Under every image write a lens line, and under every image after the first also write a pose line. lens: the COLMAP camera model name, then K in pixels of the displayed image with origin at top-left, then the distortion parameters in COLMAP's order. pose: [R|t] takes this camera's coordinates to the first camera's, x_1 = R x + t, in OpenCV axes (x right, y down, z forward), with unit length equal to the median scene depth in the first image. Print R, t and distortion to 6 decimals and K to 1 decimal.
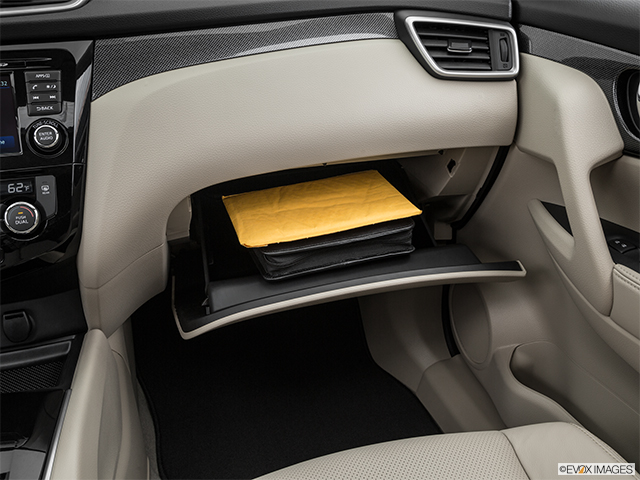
lens RADIAL K [[595.4, 0, 330.3], [0, 595.4, 233.3], [0, 0, 1]] dist [-0.025949, 0.000000]
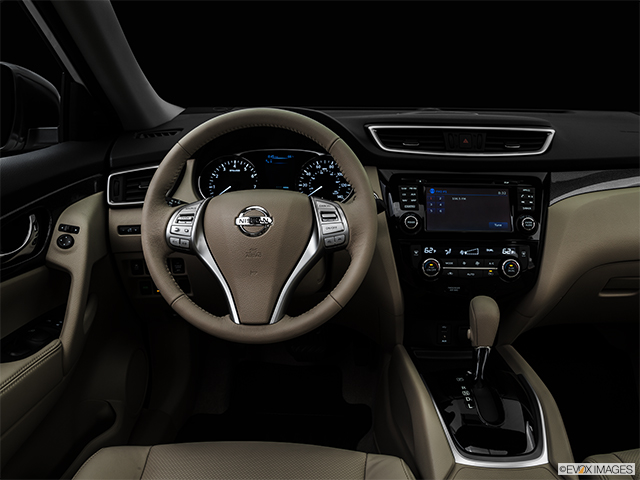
lens RADIAL K [[504.7, 0, 330.1], [0, 504.7, 236.9], [0, 0, 1]] dist [-0.102526, 0.055819]
pose [[0.944333, 0.096200, -0.314611, -0.524205], [-0.145606, 0.979745, -0.137469, 0.148789], [0.295014, 0.175626, 0.939214, -0.505505]]
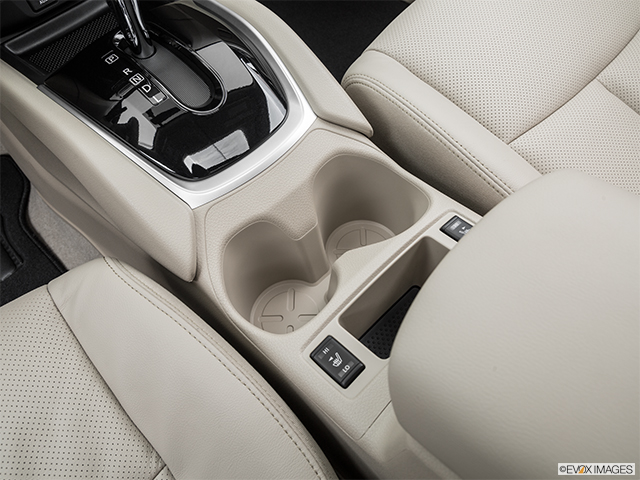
lens RADIAL K [[504.7, 0, 320.1], [0, 504.7, 238.8], [0, 0, 1]] dist [-0.102526, 0.055819]
pose [[0.891399, -0.399851, 0.213371, -0.563509], [0.222860, 0.796649, 0.561858, 0.166812], [-0.394641, -0.453287, 0.799243, 0.100363]]
